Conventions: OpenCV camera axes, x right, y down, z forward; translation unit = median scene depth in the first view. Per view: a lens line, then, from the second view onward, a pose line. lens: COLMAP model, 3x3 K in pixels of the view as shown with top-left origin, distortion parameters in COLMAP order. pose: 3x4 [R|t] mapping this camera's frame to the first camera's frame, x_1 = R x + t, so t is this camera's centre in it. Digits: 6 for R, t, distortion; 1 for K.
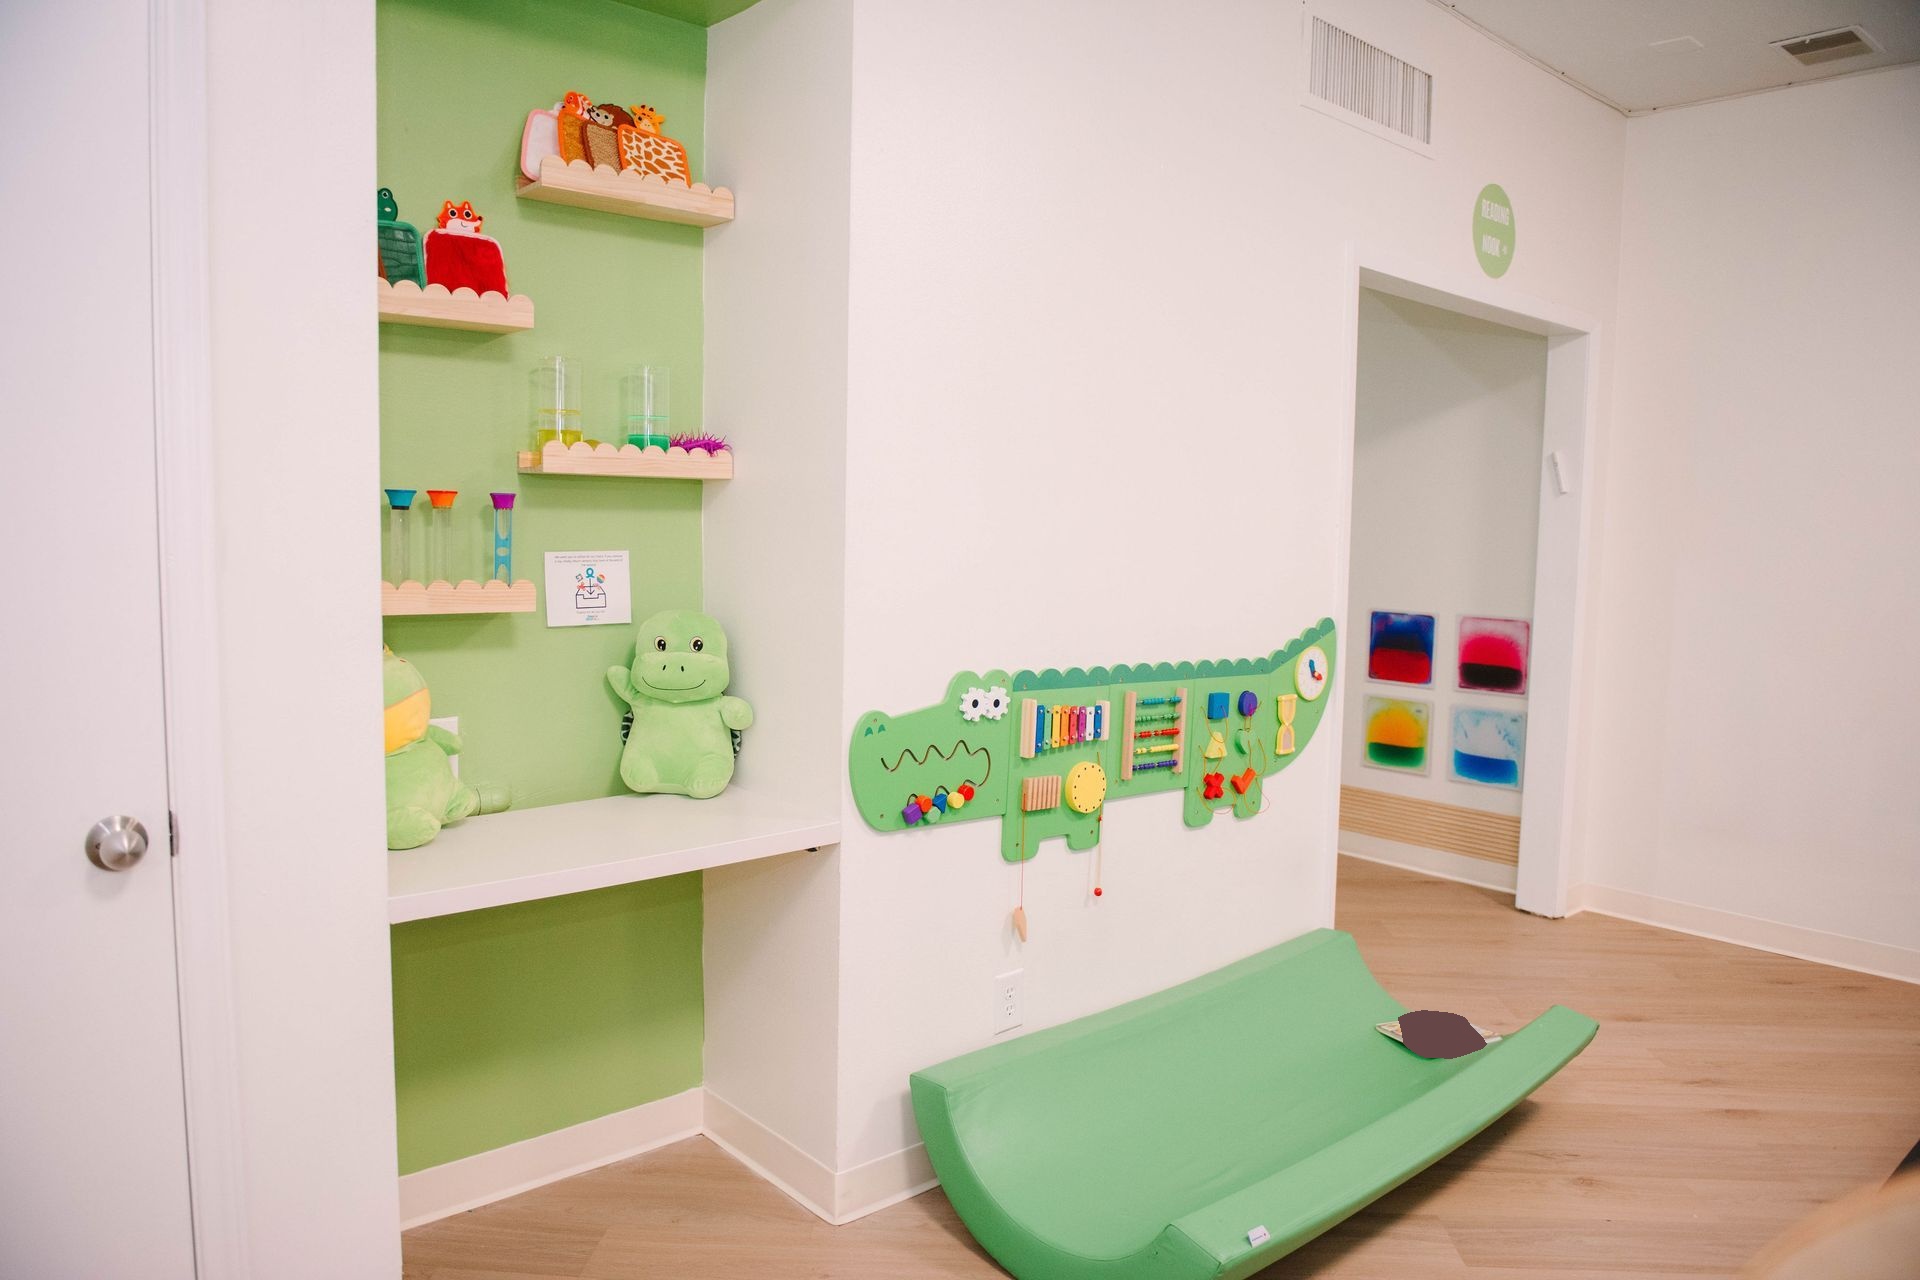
lens RADIAL K [[1295.0, 0, 958.8], [0, 1295.0, 647.4], [0, 0, 1]] dist [-0.058272, -0.001955]
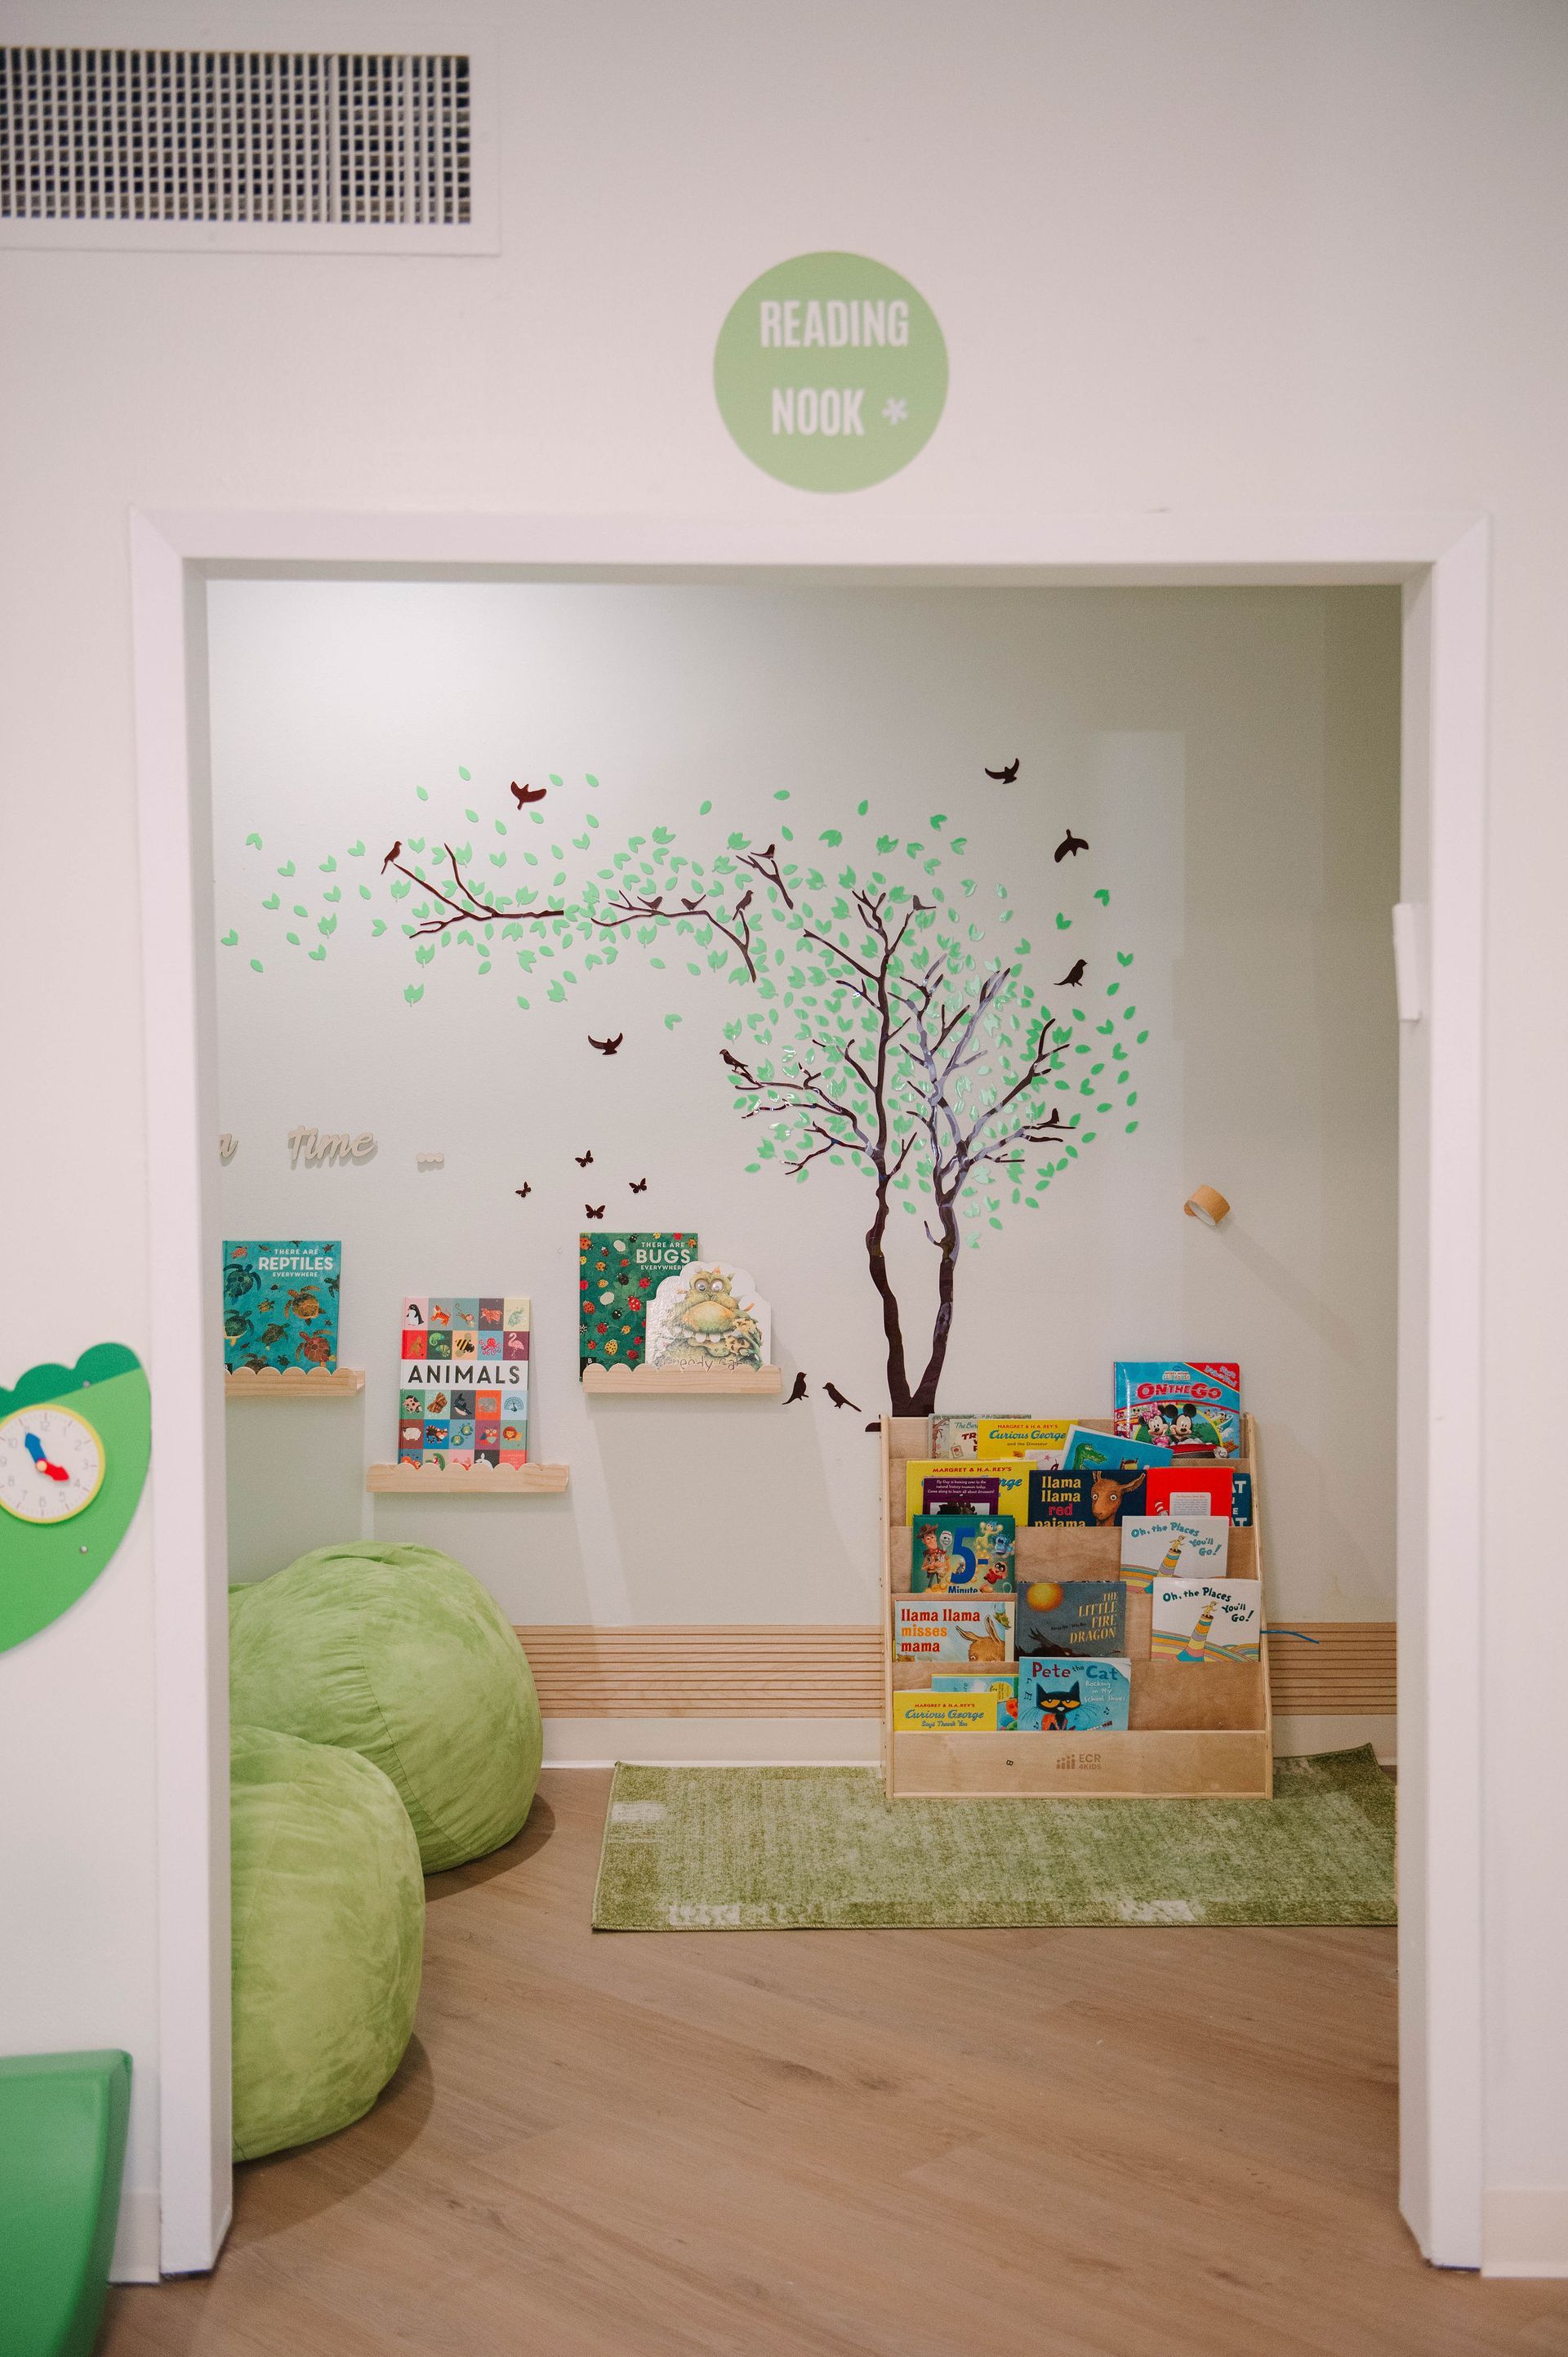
lens RADIAL K [[2469.8, 0, 703.0], [0, 2469.8, 1175.4], [0, 0, 1]] dist [0.066446, -0.007048]
pose [[0.760433, -0.000475, -0.649416, 1.106033], [-0.043035, 0.997765, -0.051122, -0.050606], [0.647989, 0.066822, 0.758713, 0.514279]]
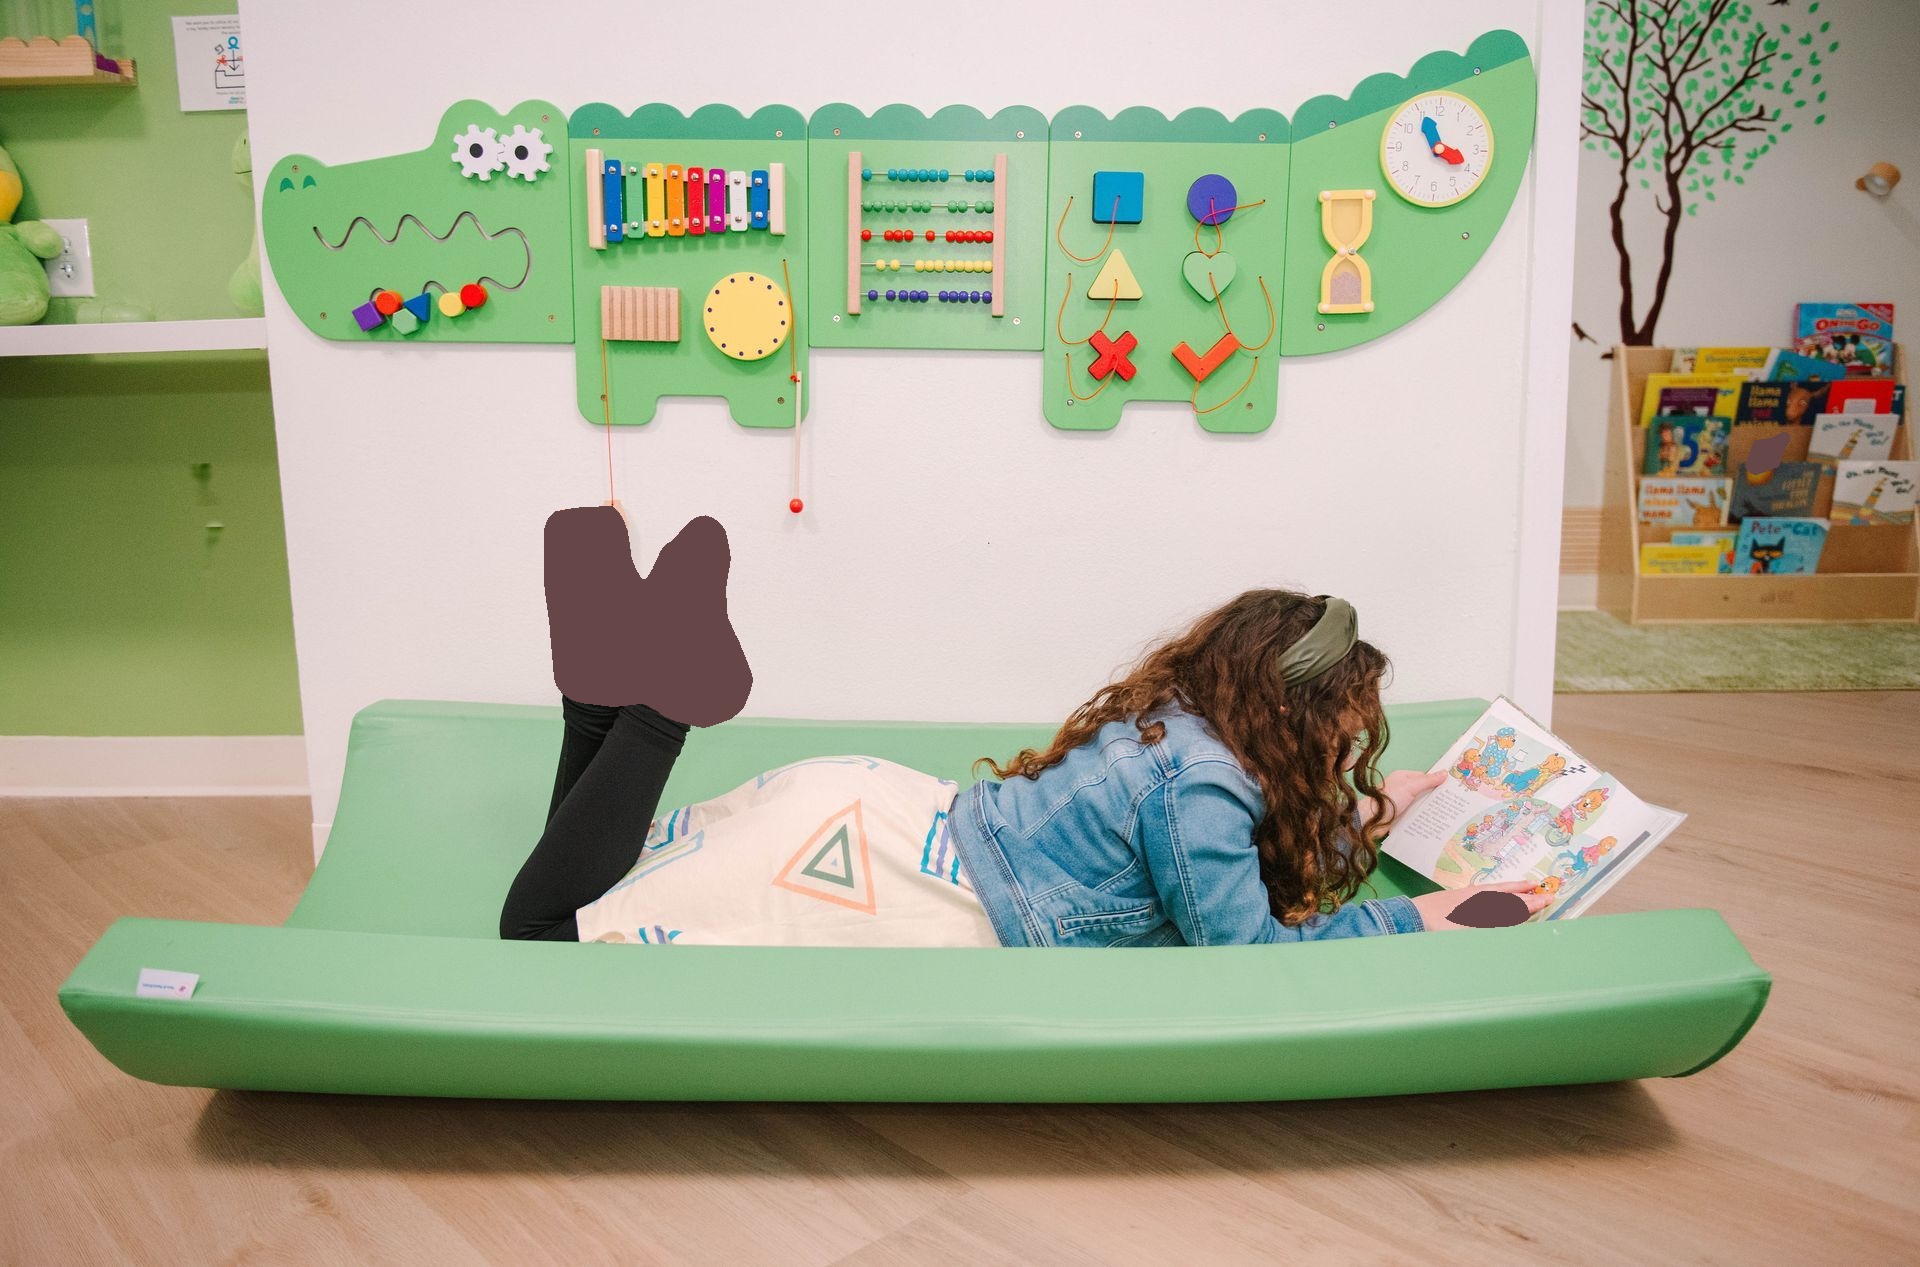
lens RADIAL K [[1470.1, 0, 961.1], [0, 1470.1, 596.0], [0, 0, 1]] dist [-0.030436, 0.004663]
pose [[0.730672, 0.089309, -0.676862, 0.568347], [-0.038131, 0.995198, 0.090149, 0.153769], [0.681663, -0.040060, 0.730569, 0.517559]]
